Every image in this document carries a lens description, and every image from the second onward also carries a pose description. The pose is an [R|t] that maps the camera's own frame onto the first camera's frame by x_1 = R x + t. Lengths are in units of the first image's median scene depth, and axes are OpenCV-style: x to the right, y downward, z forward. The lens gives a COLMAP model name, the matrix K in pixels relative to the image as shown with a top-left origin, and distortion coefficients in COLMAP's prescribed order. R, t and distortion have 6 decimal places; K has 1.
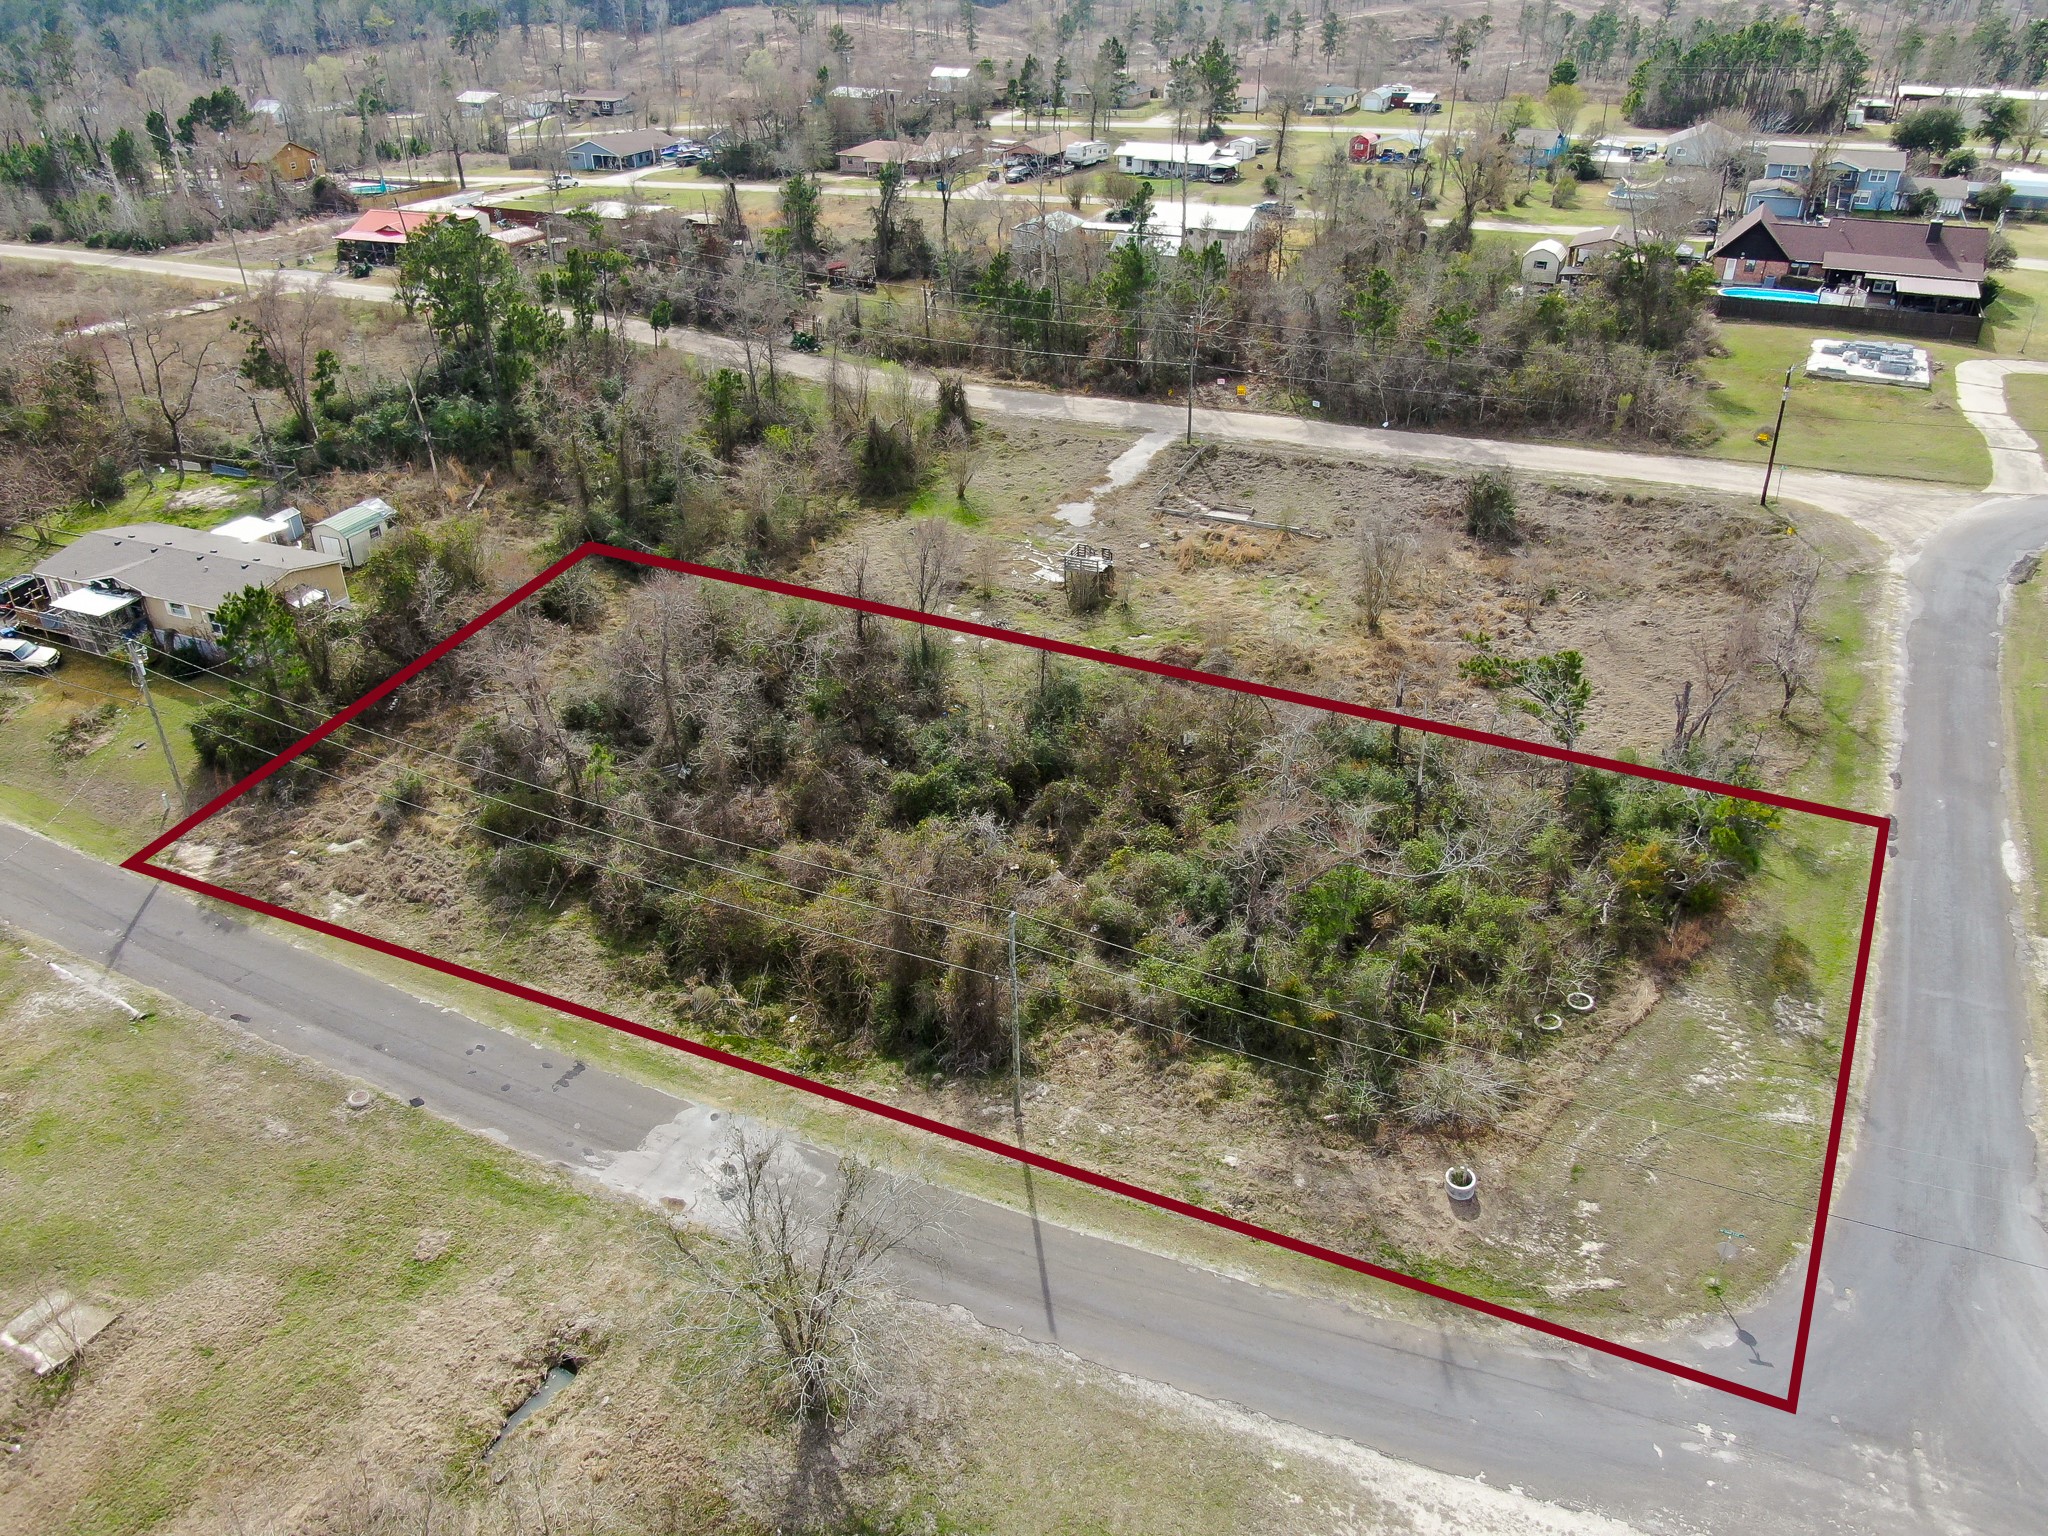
lens RADIAL K [[1461.0, 0, 1044.3], [0, 1461.0, 778.3], [0, 0, 1]] dist [-0.017207, 0.004525]
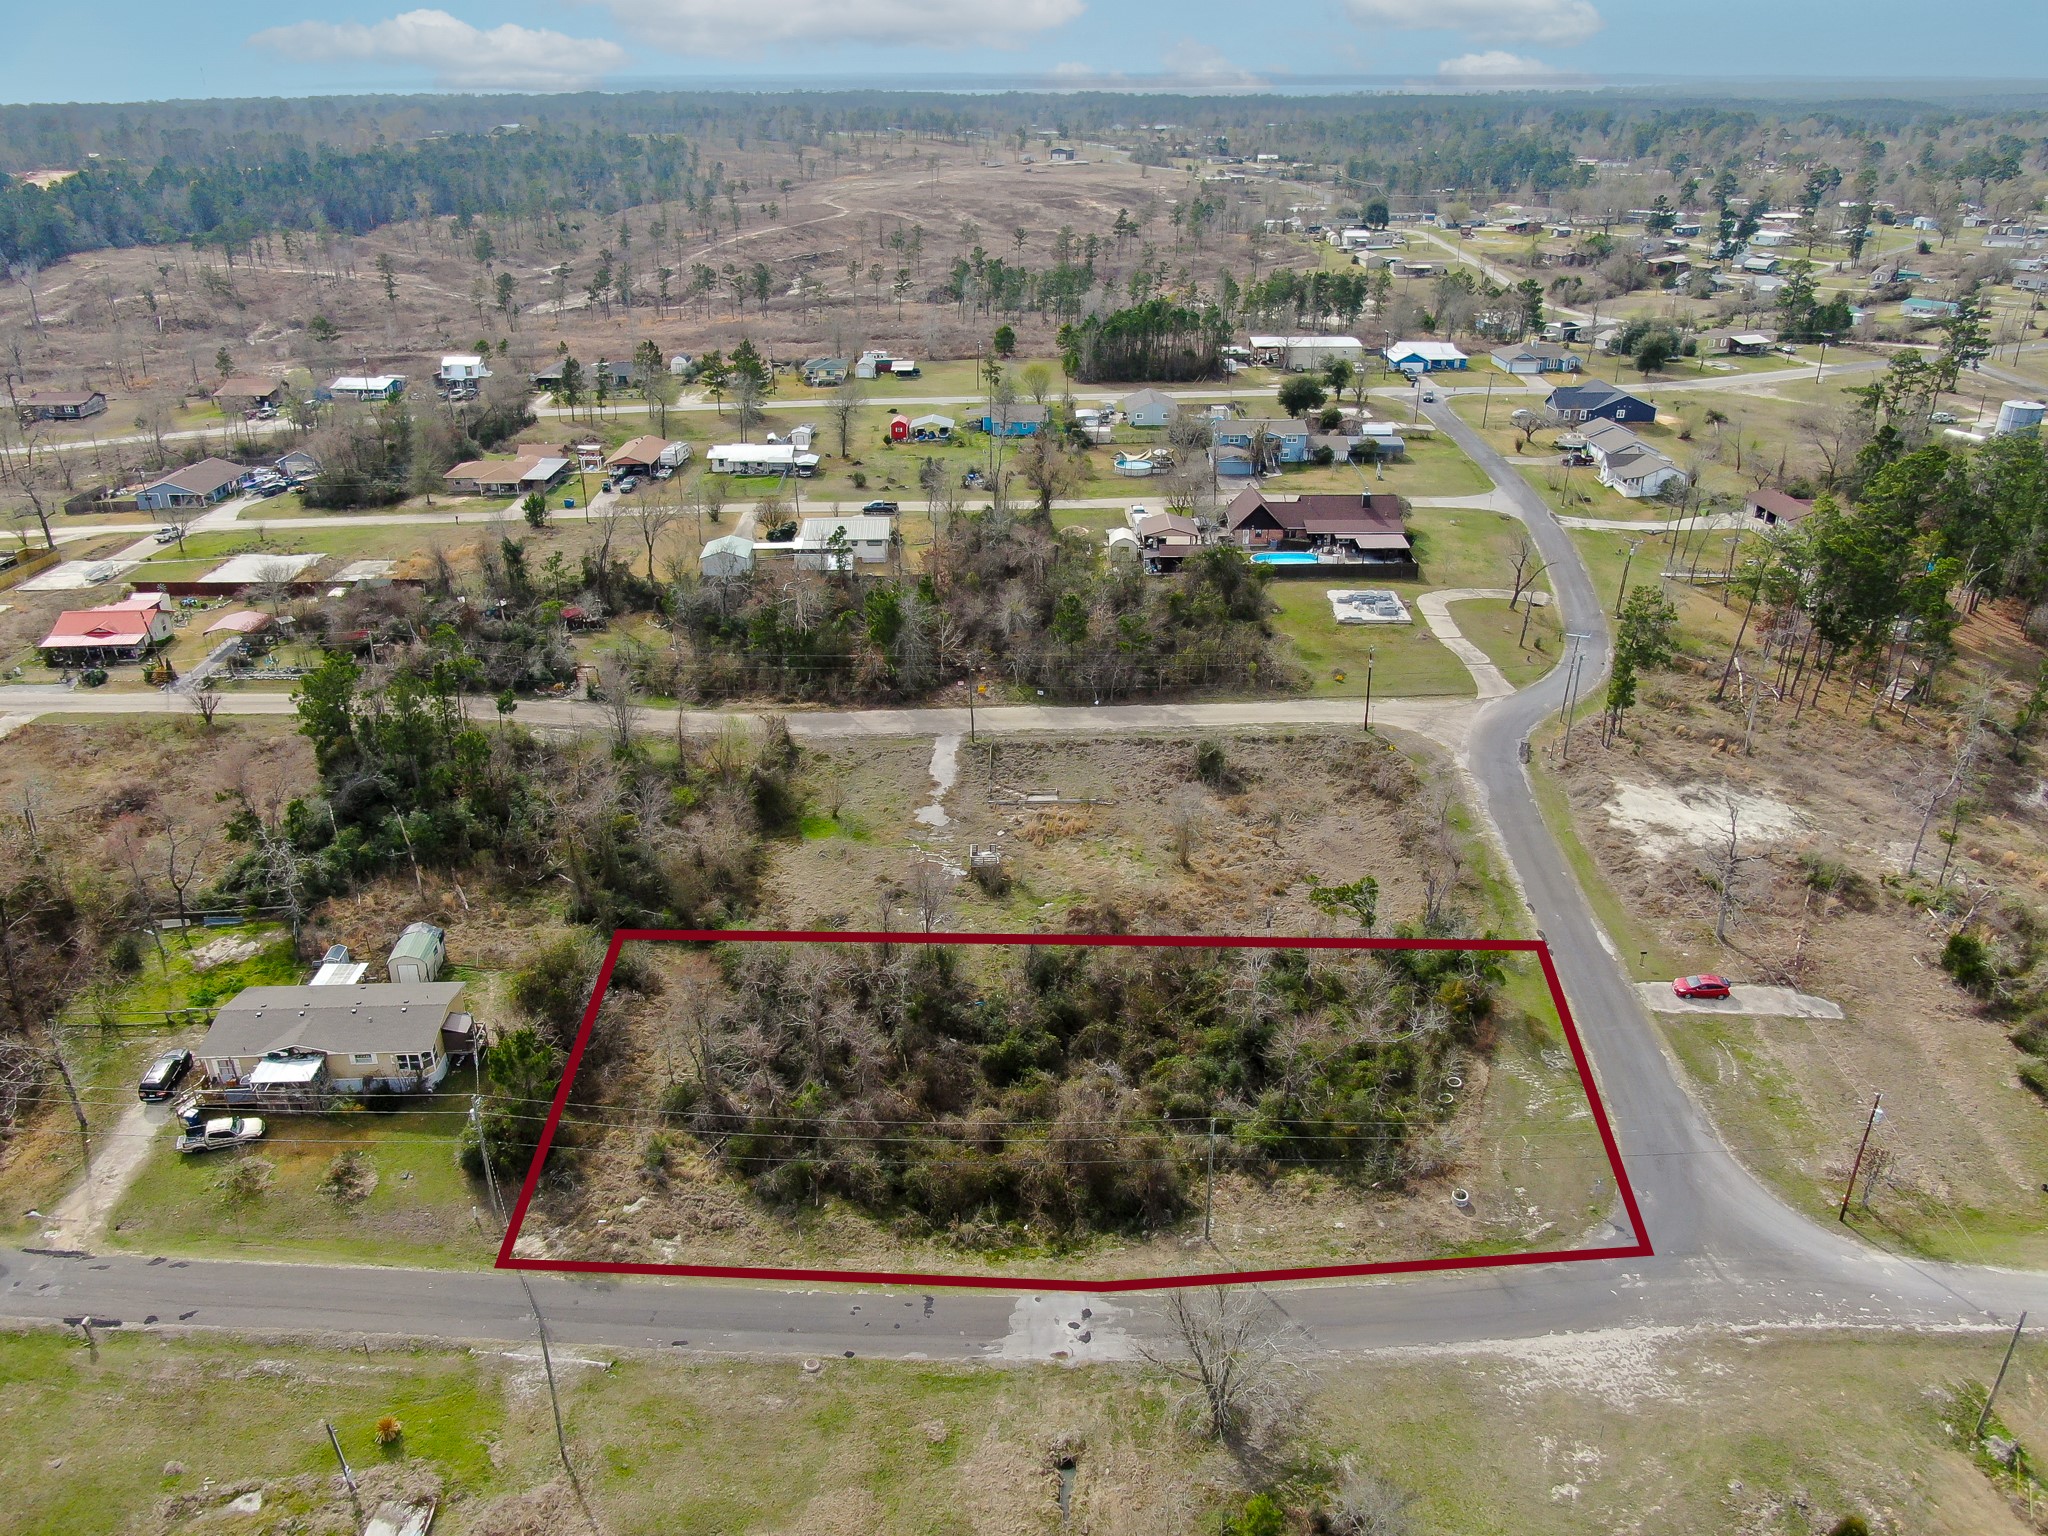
lens RADIAL K [[1461.0, 0, 1044.3], [0, 1461.0, 778.3], [0, 0, 1]] dist [-0.017207, 0.004525]
pose [[0.905461, -0.179371, 0.384665, -0.625078], [0.213048, 0.975939, -0.046406, -0.206446], [-0.367086, 0.123971, 0.921889, -0.441505]]
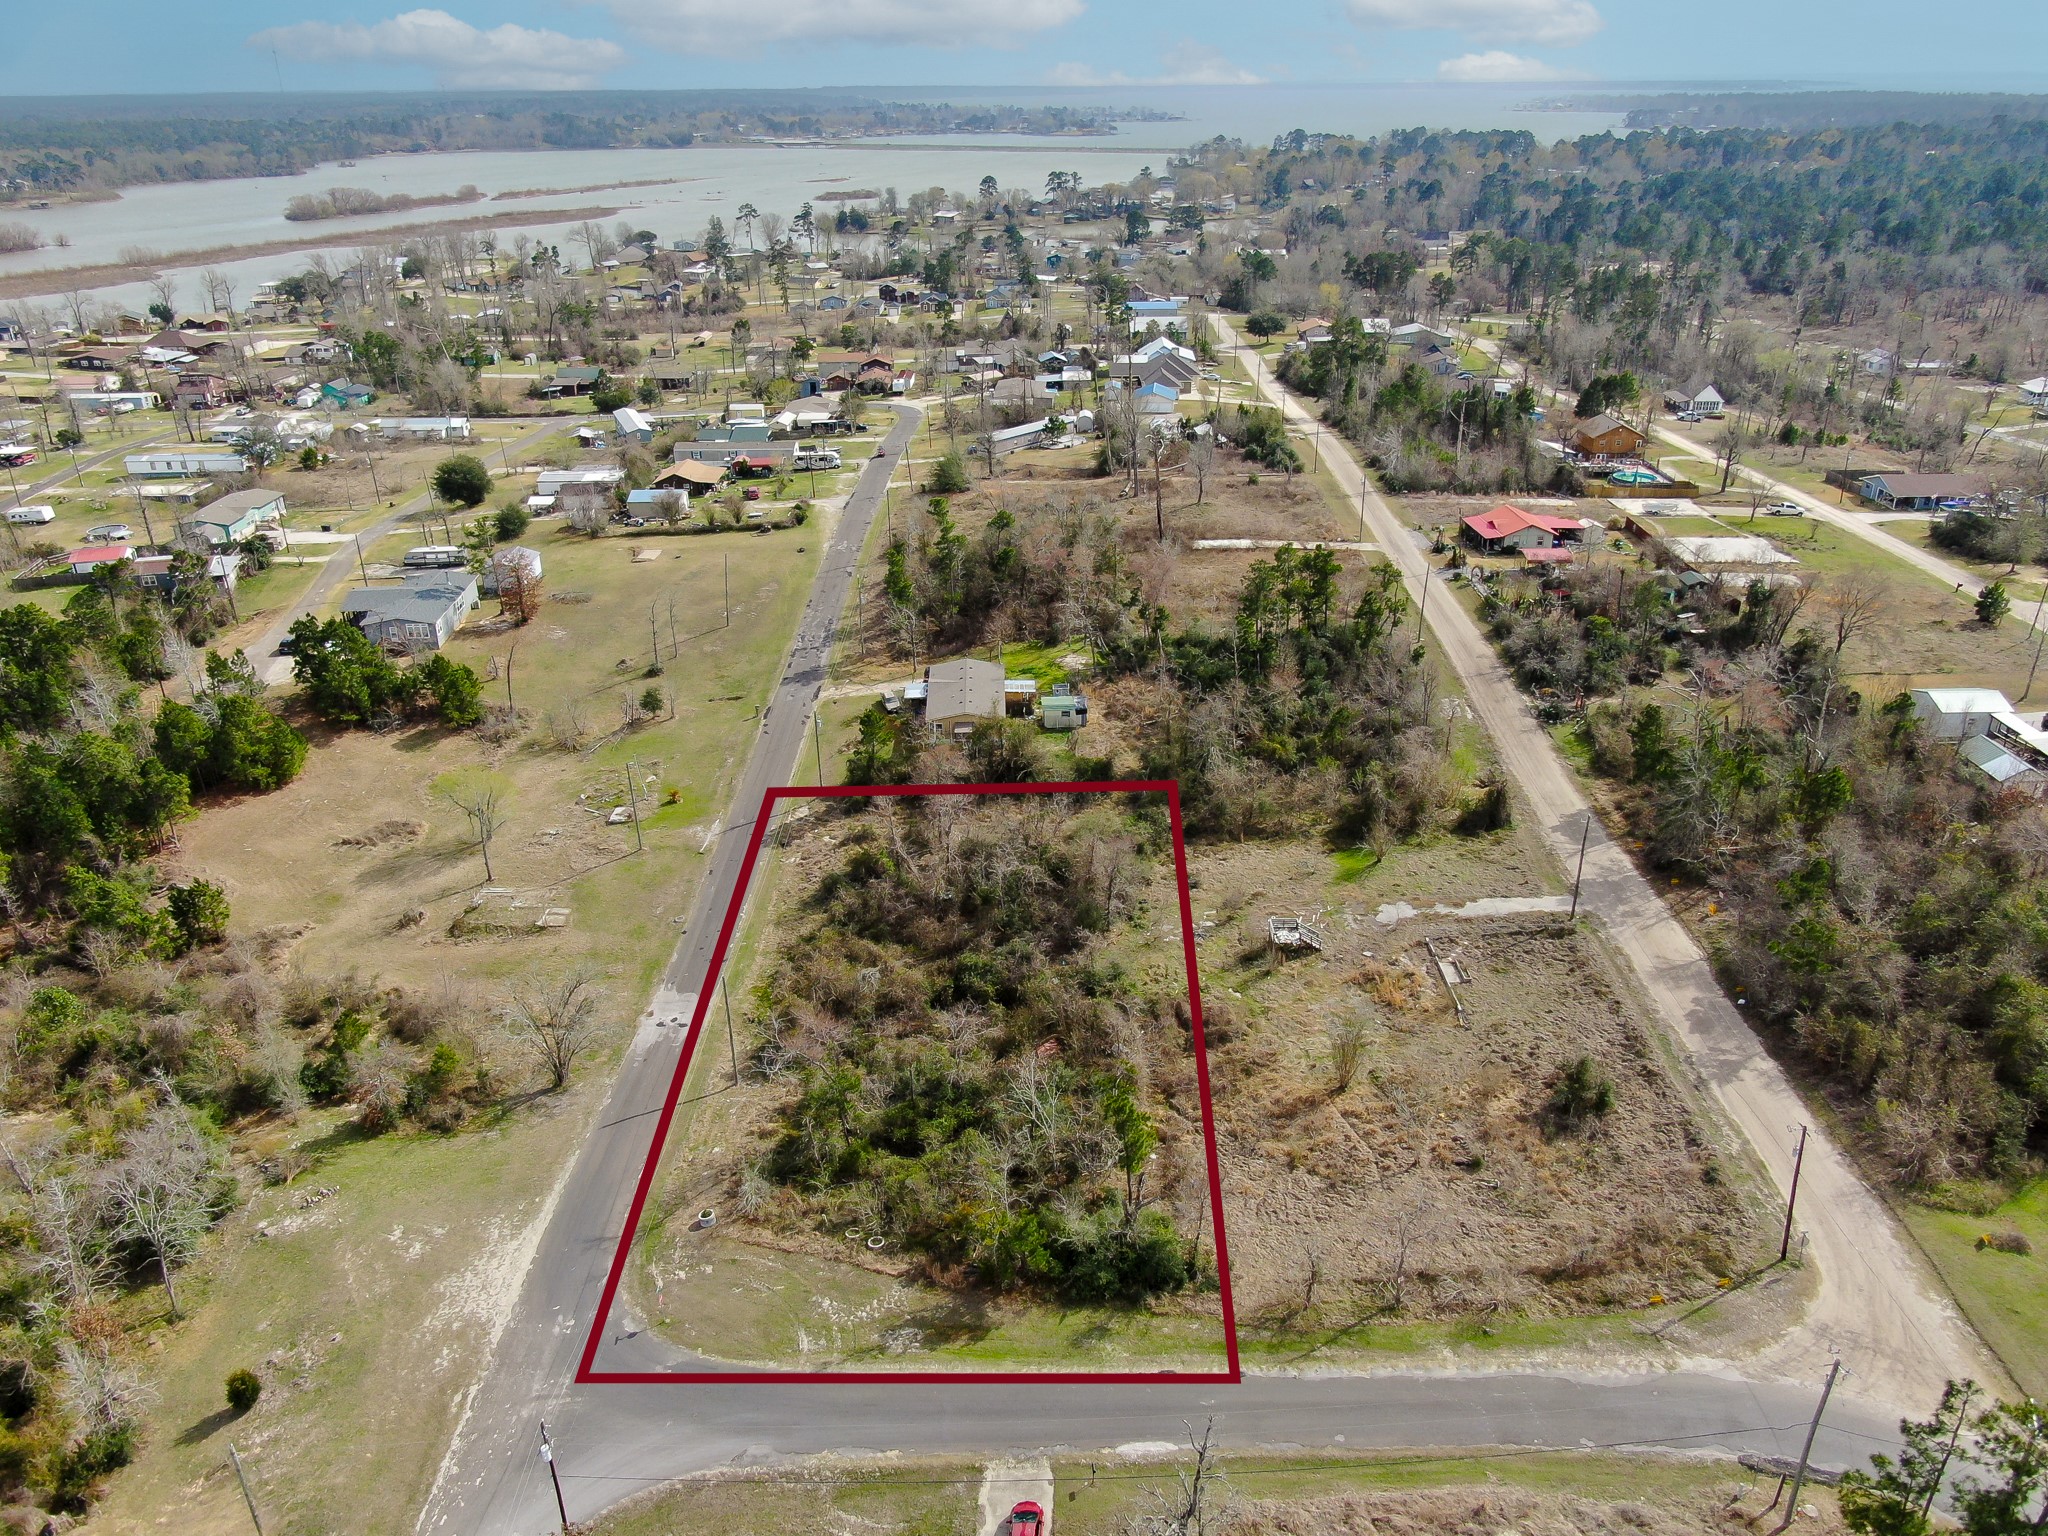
lens RADIAL K [[1488.3, 0, 1038.5], [0, 1488.3, 816.7], [0, 0, 1]] dist [-0.000772, 0.001636]
pose [[0.388867, 0.415682, -0.822187, 1.399604], [-0.466619, 0.858360, 0.213274, -0.592724], [0.794386, 0.300712, 0.527753, 0.144305]]
